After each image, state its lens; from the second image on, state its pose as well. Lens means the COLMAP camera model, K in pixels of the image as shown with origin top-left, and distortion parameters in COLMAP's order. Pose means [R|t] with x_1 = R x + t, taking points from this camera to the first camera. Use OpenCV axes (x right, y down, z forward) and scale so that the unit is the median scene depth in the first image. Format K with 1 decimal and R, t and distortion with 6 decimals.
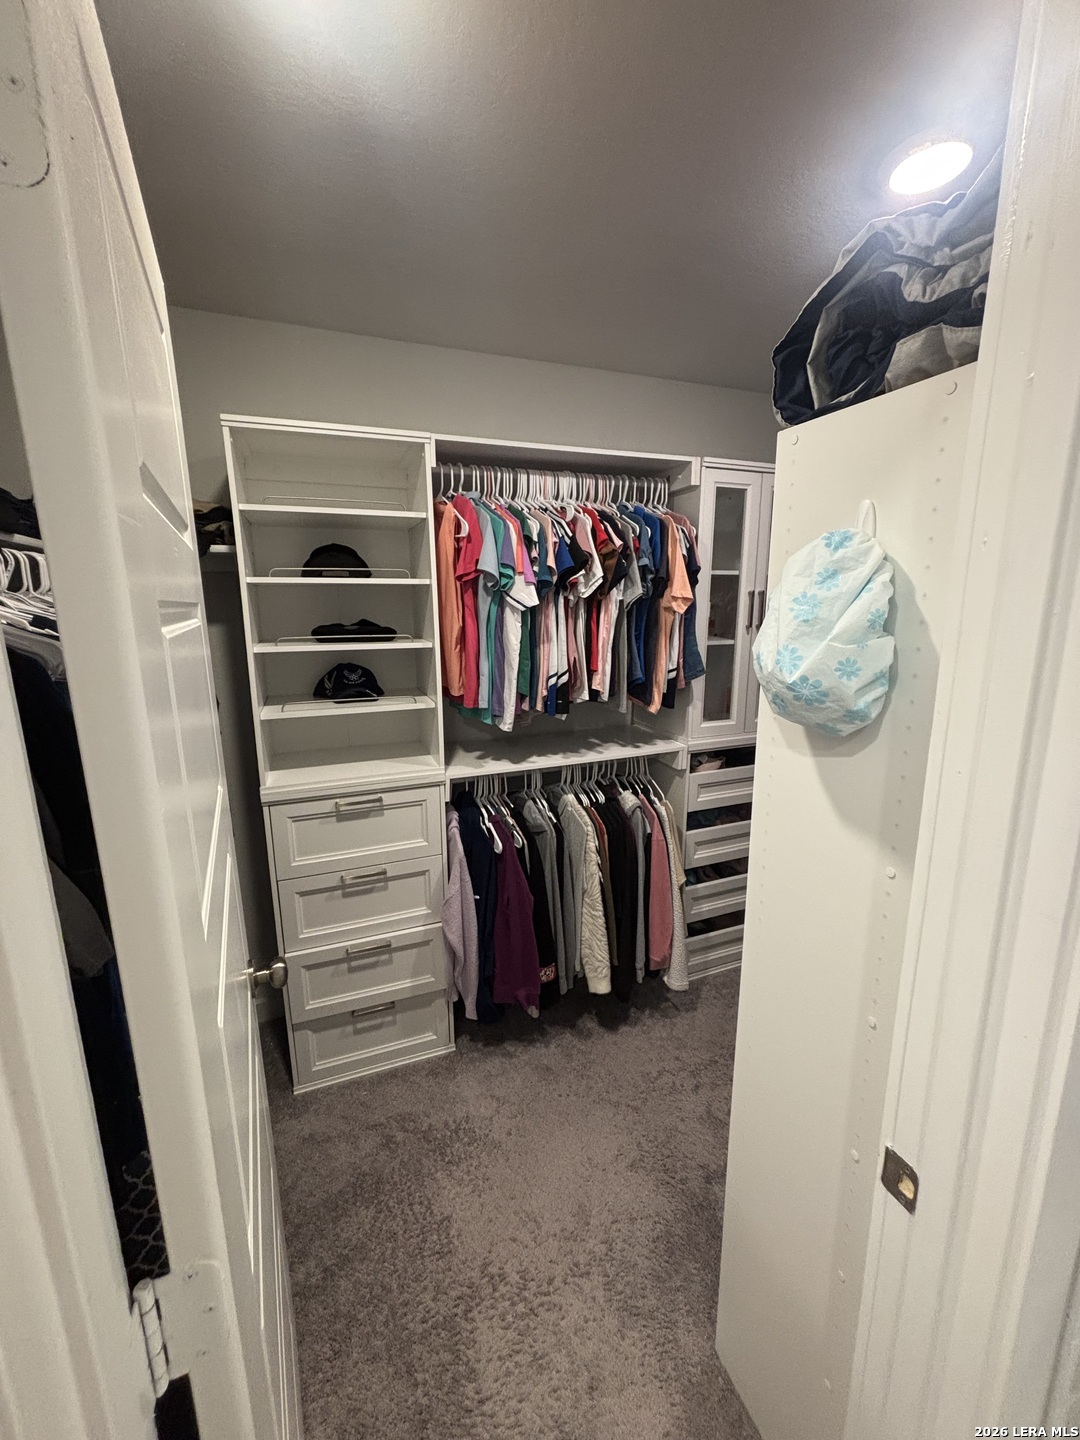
lens RADIAL K [[580.6, 0, 540.0], [0, 580.6, 712.5], [0, 0, 1]] dist [0.003971, -0.000667]
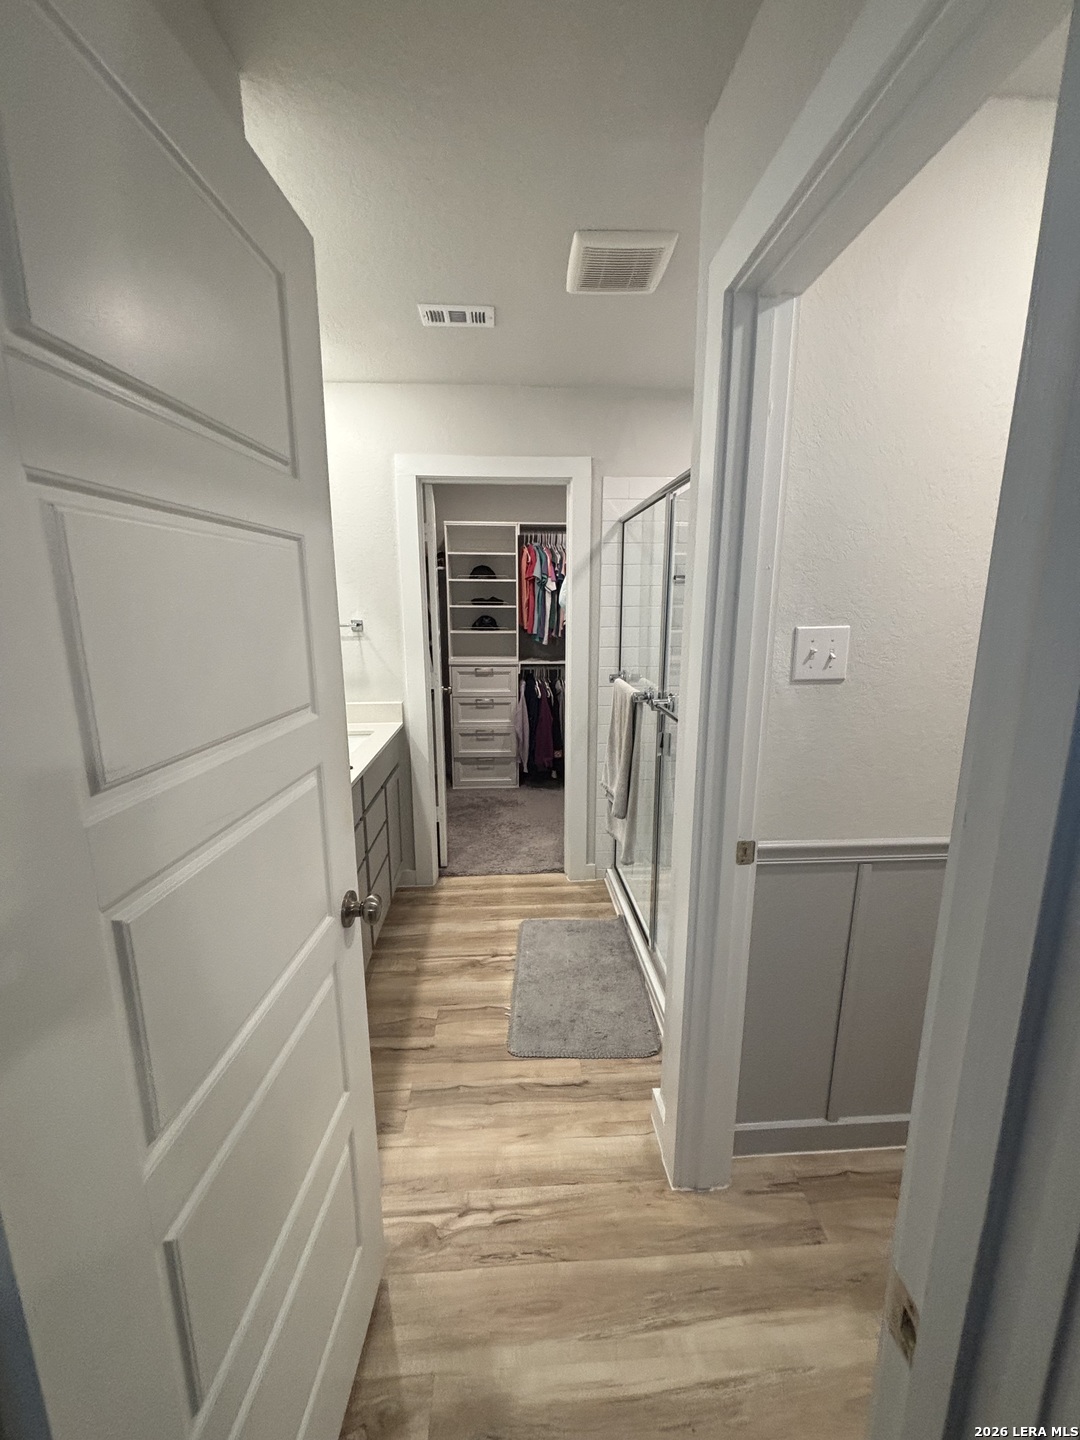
lens RADIAL K [[580.6, 0, 539.4], [0, 580.6, 722.4], [0, 0, 1]] dist [0.003971, -0.000667]
pose [[0.949678, 0.073833, -0.304403, 0.670477], [-0.068046, 0.997243, 0.029590, 0.282544], [0.305749, -0.007388, 0.952084, -1.264647]]
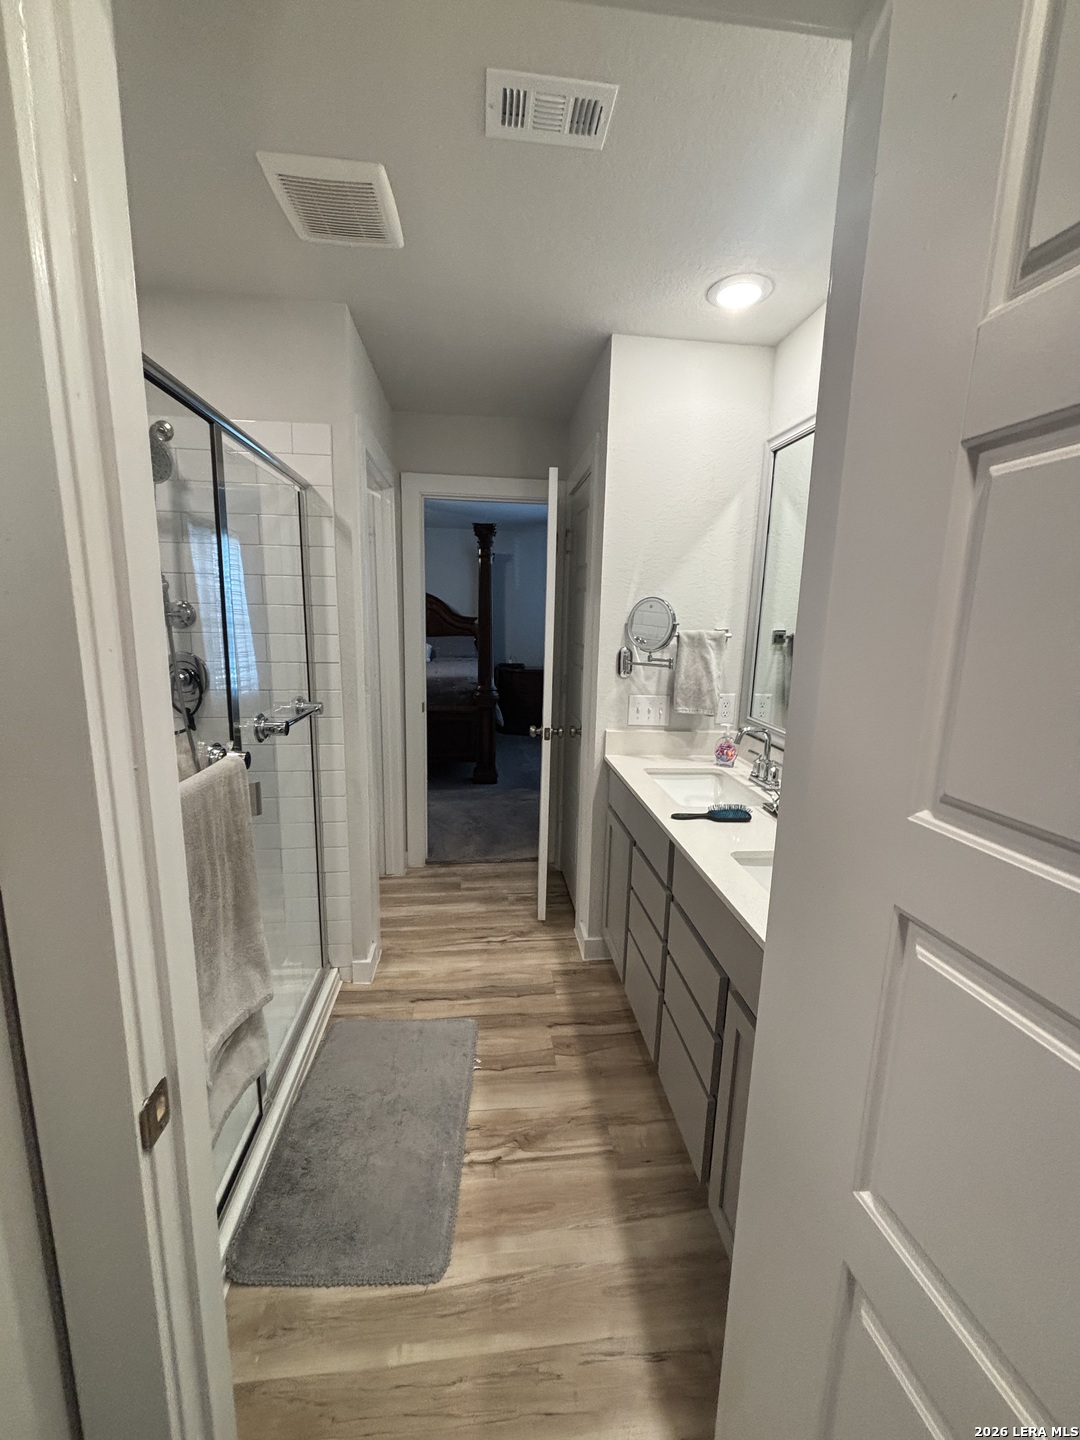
lens RADIAL K [[580.6, 0, 541.7], [0, 580.6, 717.4], [0, 0, 1]] dist [0.003971, -0.000667]
pose [[-0.962297, -0.060423, 0.265204, -0.837286], [0.040604, 0.932178, 0.359716, -0.398323], [-0.268952, 0.356922, -0.894579, 2.425102]]
